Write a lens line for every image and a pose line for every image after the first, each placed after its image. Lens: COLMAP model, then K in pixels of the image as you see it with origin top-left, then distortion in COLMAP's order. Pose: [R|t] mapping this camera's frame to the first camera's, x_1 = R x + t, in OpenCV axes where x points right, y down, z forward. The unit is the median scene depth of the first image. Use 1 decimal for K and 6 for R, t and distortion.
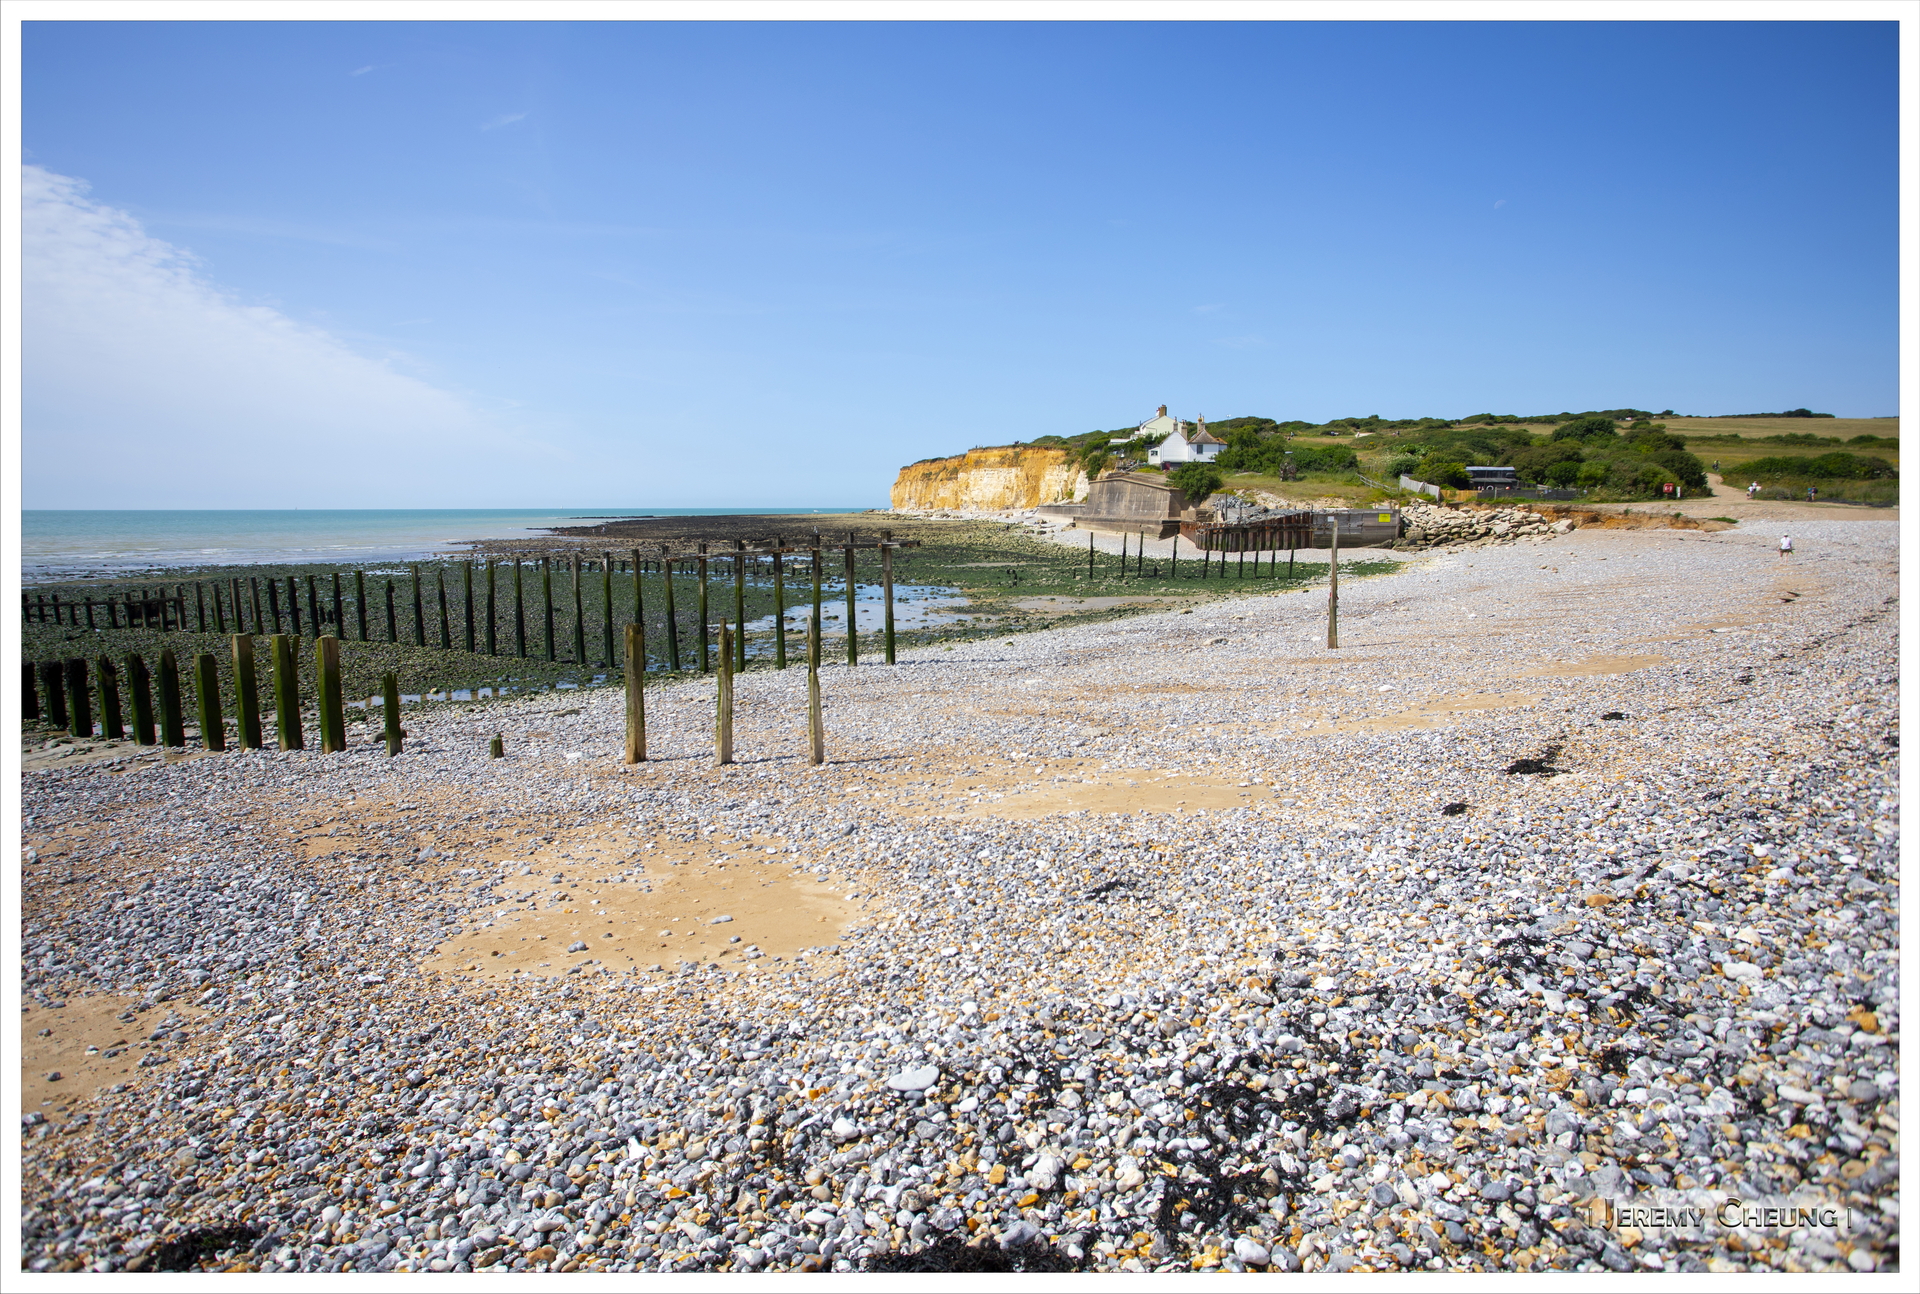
lens RADIAL K [[1039.6, 0, 960.0], [0, 1039.6, 647.0], [0, 0, 1]] dist [-0.059353, 0.058569]
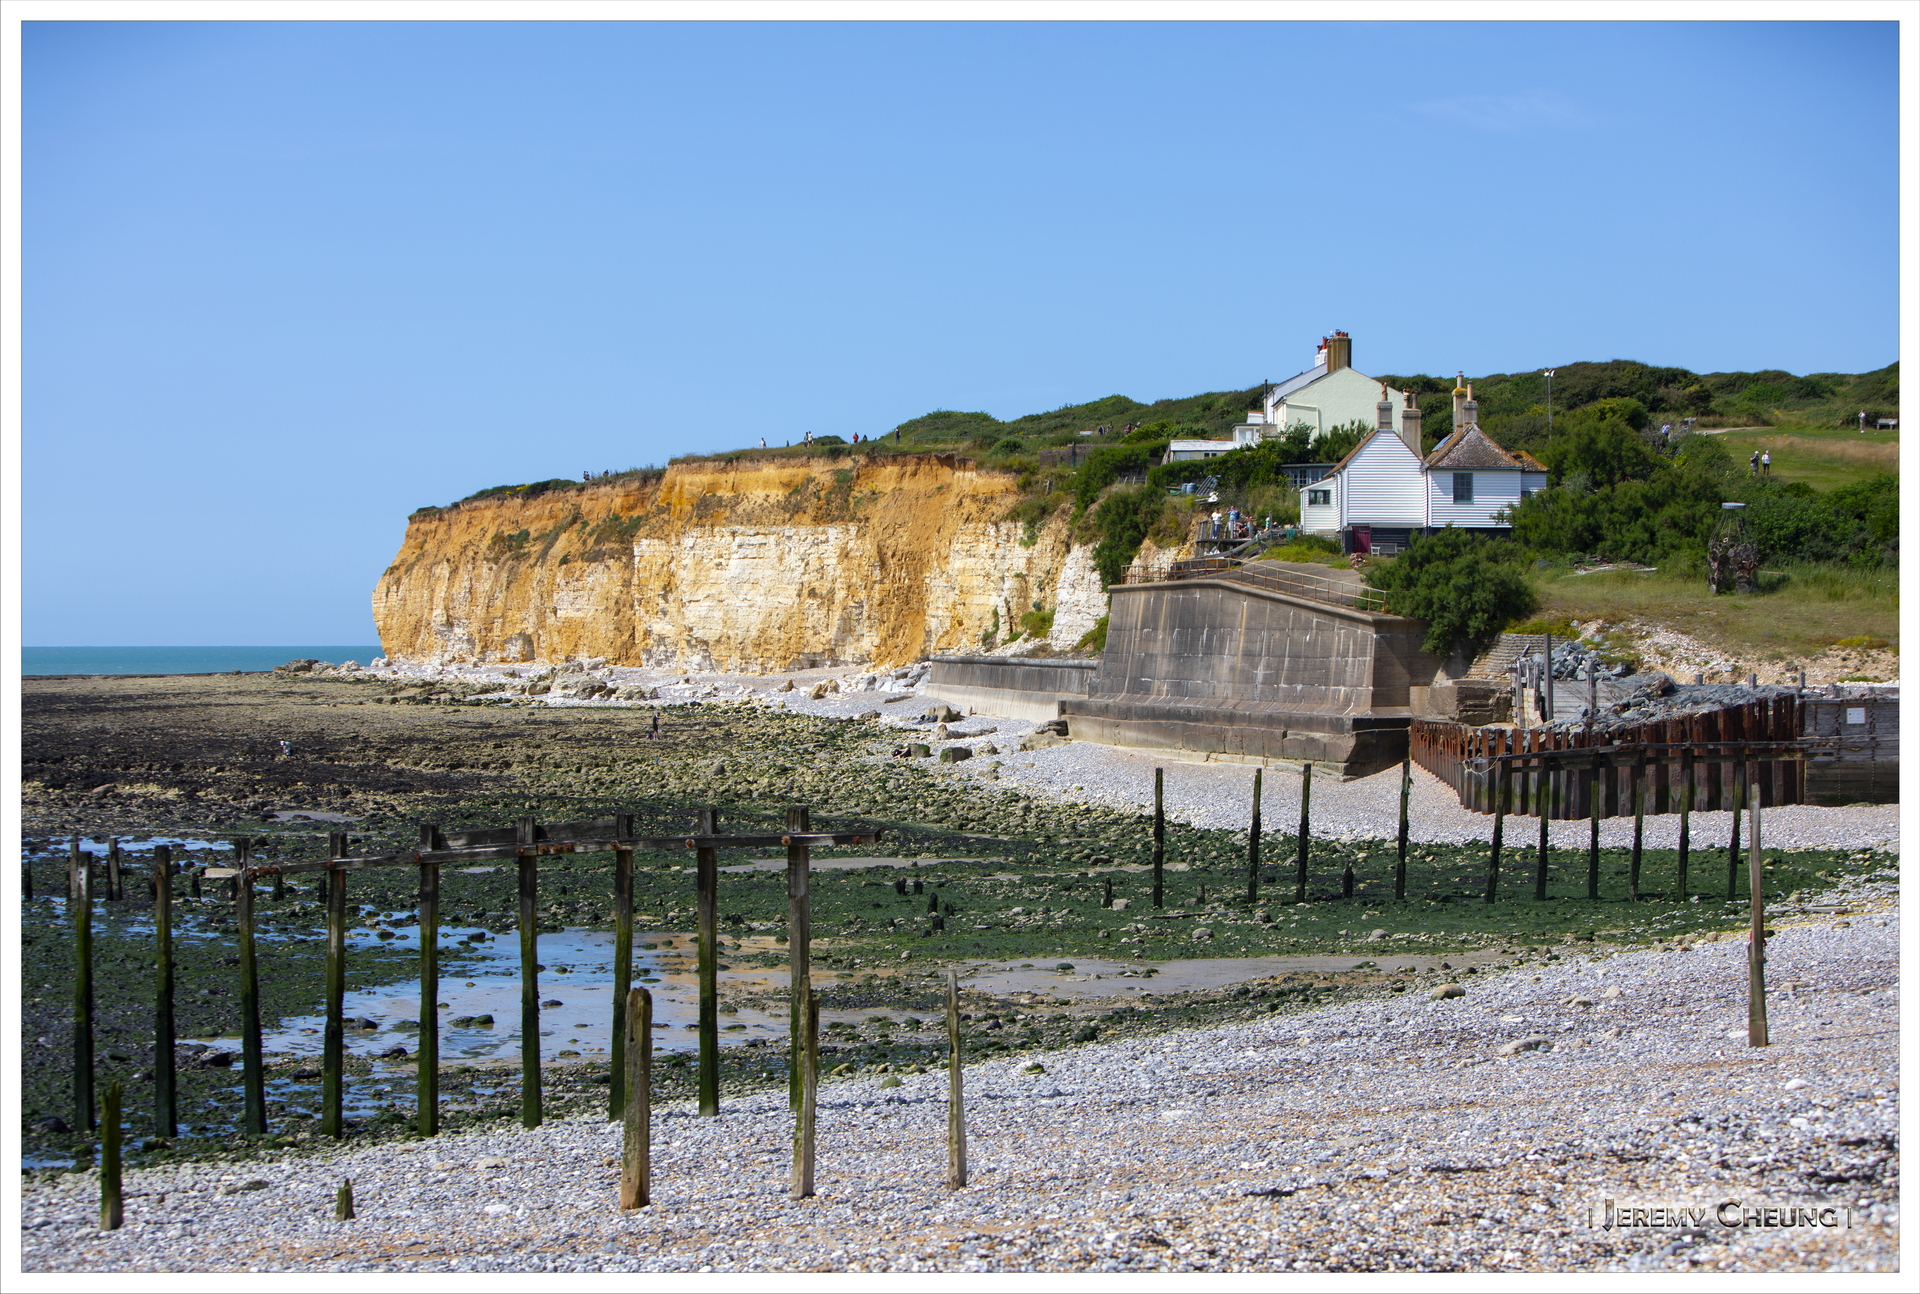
lens RADIAL K [[3928.1, 0, 960.1], [0, 3928.1, 743.1], [0, 0, 1]] dist [-0.280487, 0.353895]
pose [[0.995152, -0.004530, 0.098248, -0.067451], [0.014968, 0.994279, -0.105764, 0.016313], [-0.097206, 0.106722, 0.989526, -0.274954]]
